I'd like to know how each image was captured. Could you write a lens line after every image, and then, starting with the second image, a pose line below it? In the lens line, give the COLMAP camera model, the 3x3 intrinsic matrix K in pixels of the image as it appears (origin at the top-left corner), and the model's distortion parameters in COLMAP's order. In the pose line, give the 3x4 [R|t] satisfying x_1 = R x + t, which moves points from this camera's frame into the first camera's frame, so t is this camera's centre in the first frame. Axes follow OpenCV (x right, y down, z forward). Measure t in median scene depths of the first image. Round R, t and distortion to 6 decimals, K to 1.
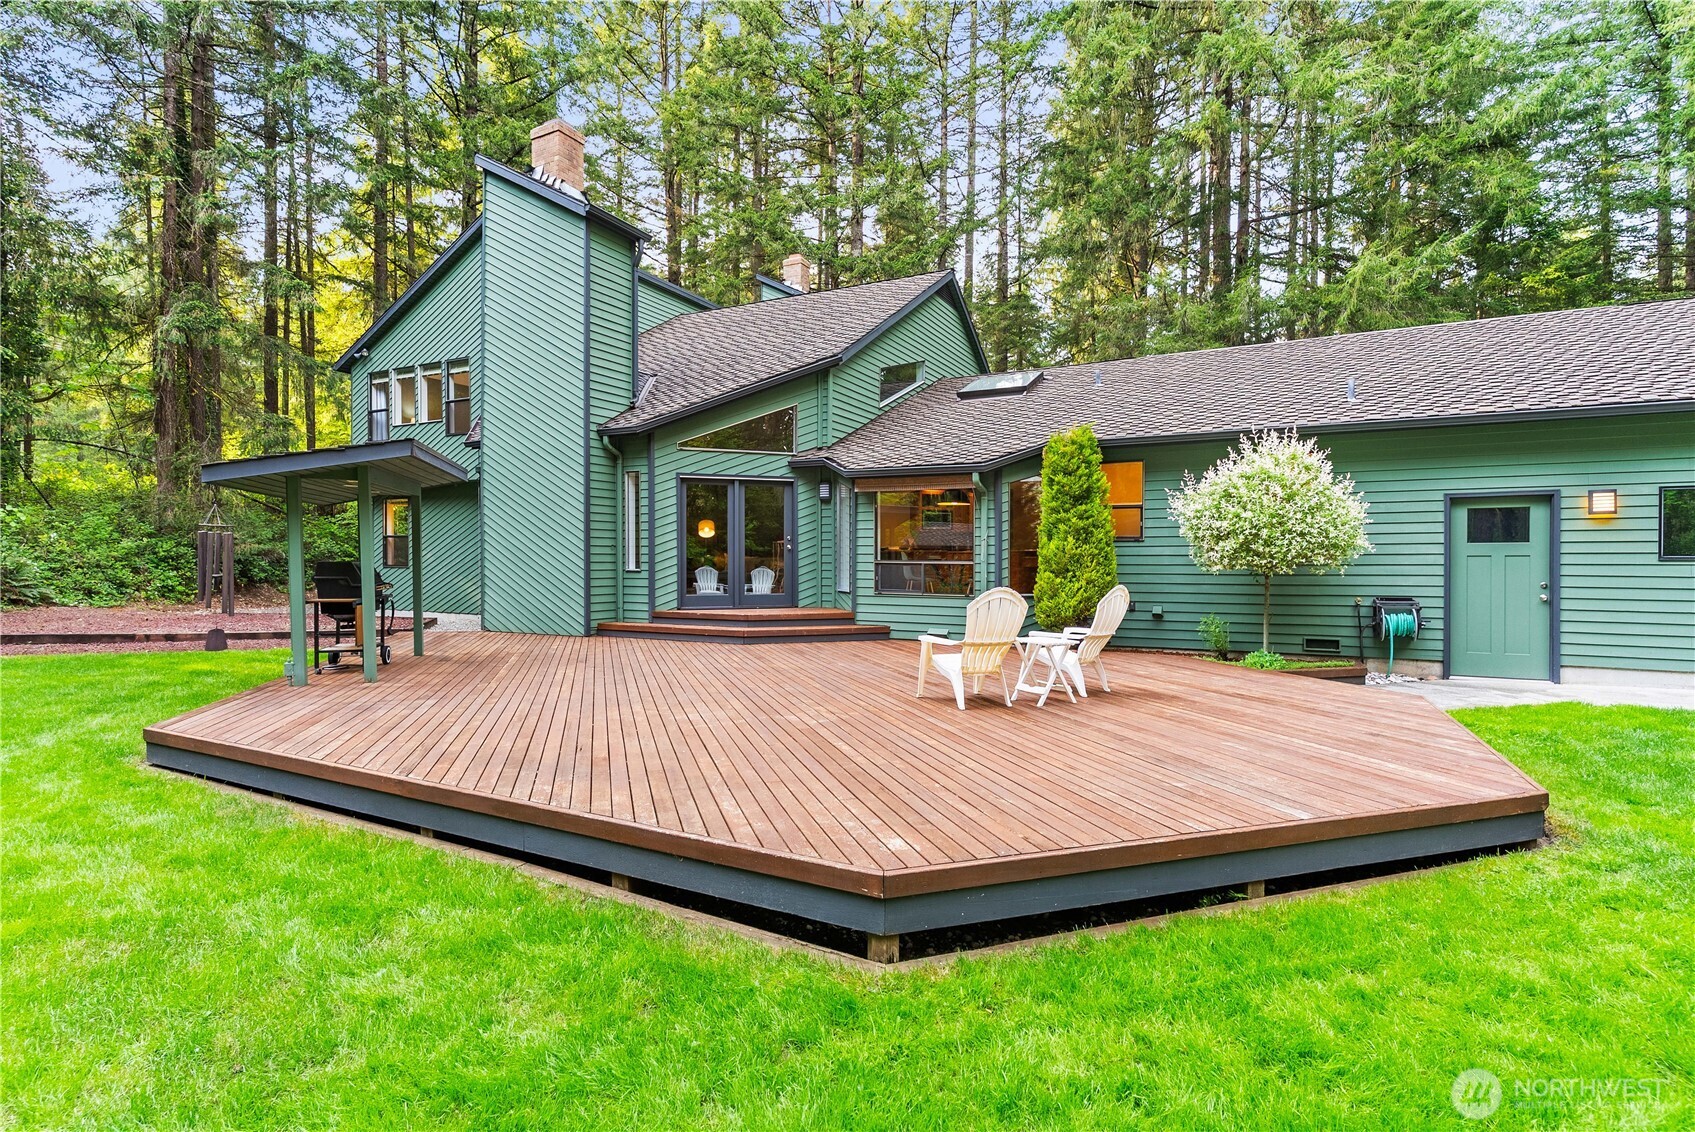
lens RADIAL K [[799.5, 0, 852.8], [0, 799.5, 563.8], [0, 0, 1]] dist [0.000671, 0.000392]
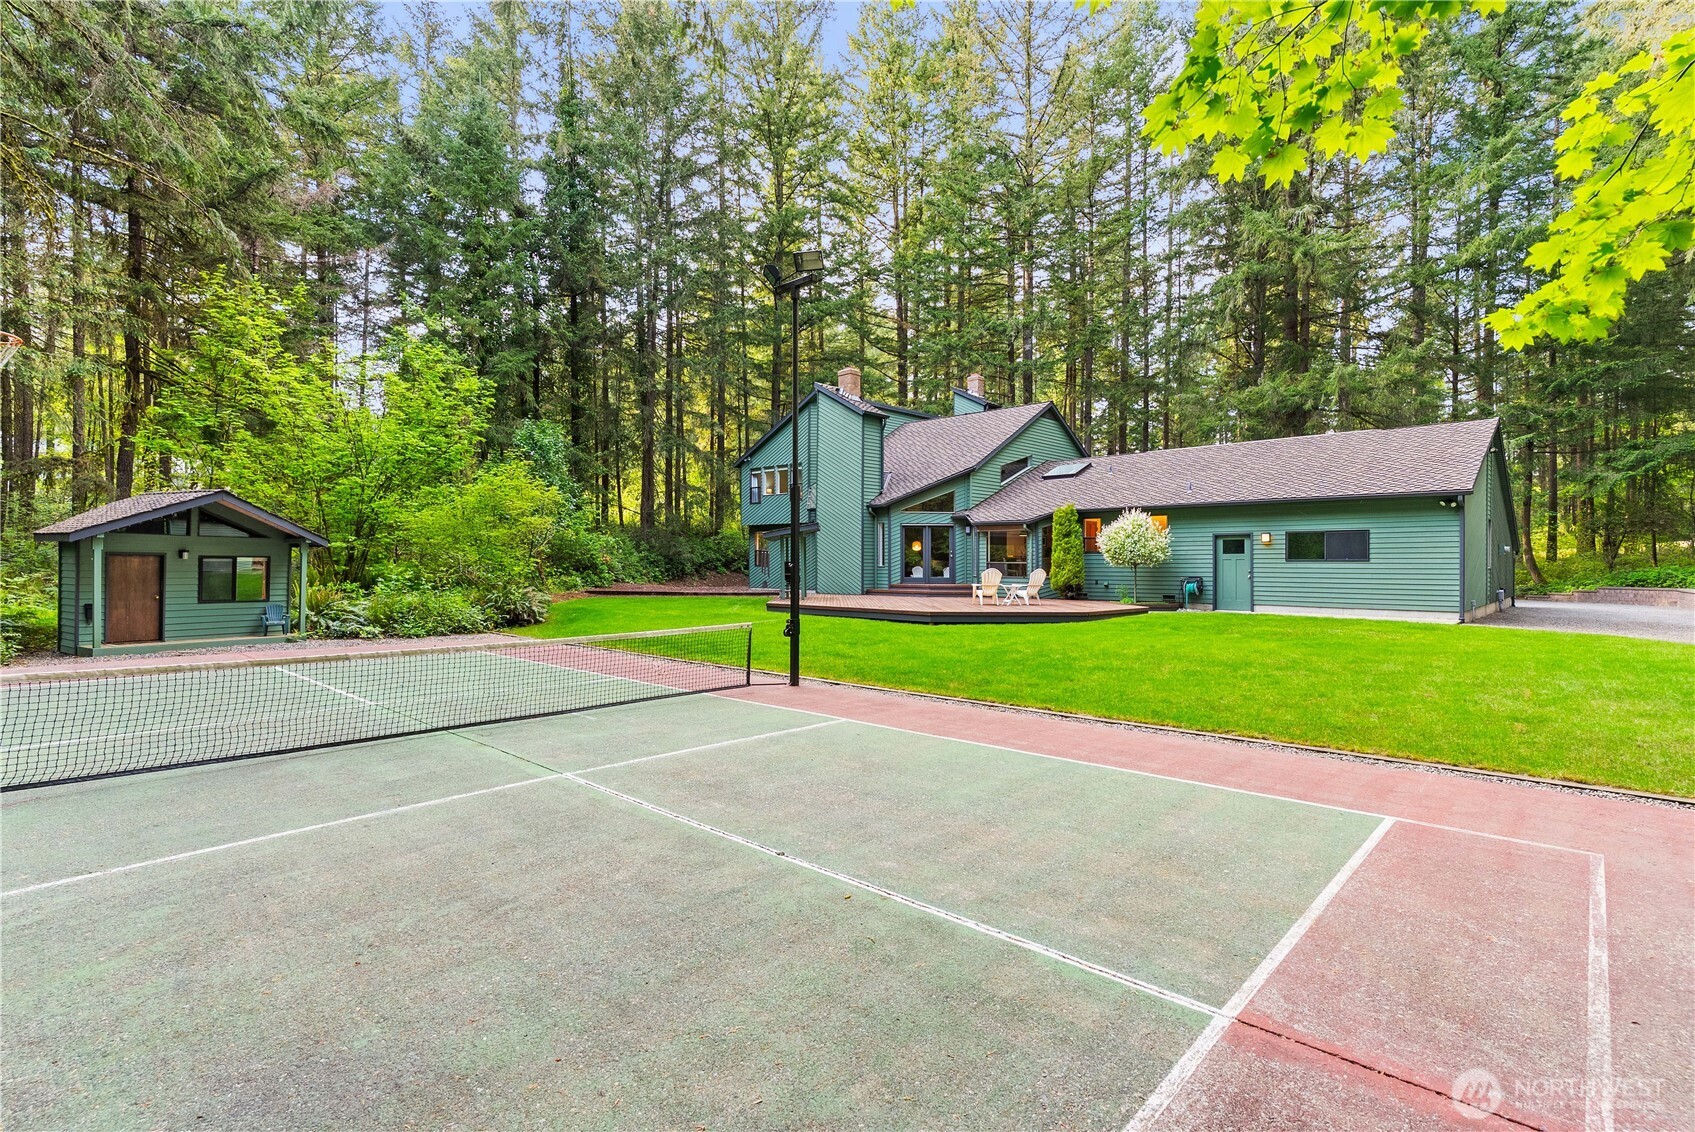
lens RADIAL K [[799.5, 0, 854.0], [0, 799.5, 565.1], [0, 0, 1]] dist [0.000671, 0.000392]
pose [[0.960839, 0.002341, -0.277098, 0.278966], [-0.004819, 0.999954, -0.008262, 0.024256], [0.277066, 0.009274, 0.960806, -1.203375]]
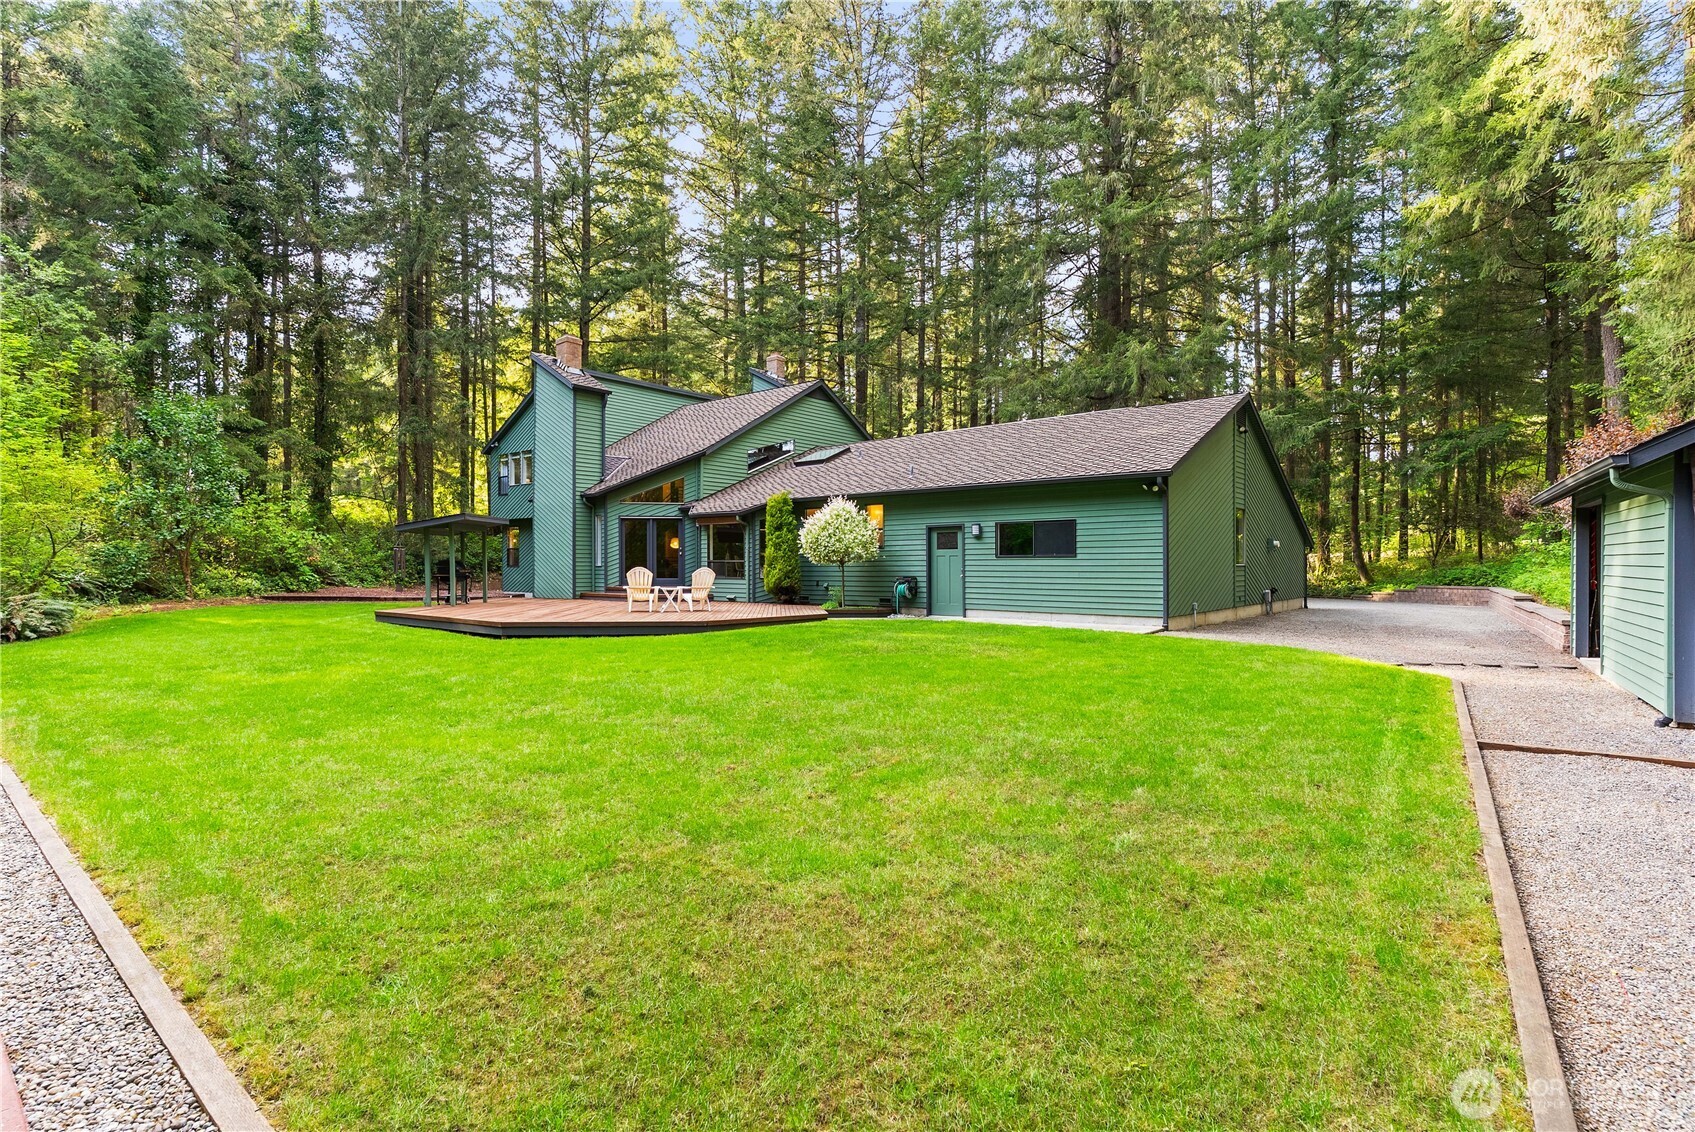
lens RADIAL K [[799.5, 0, 847.7], [0, 799.5, 569.2], [0, 0, 1]] dist [0.000671, 0.000392]
pose [[0.976471, -0.000096, -0.215651, 0.739457], [-0.001097, 0.999985, -0.005413, 0.026490], [0.215648, 0.005523, 0.976456, -0.771232]]
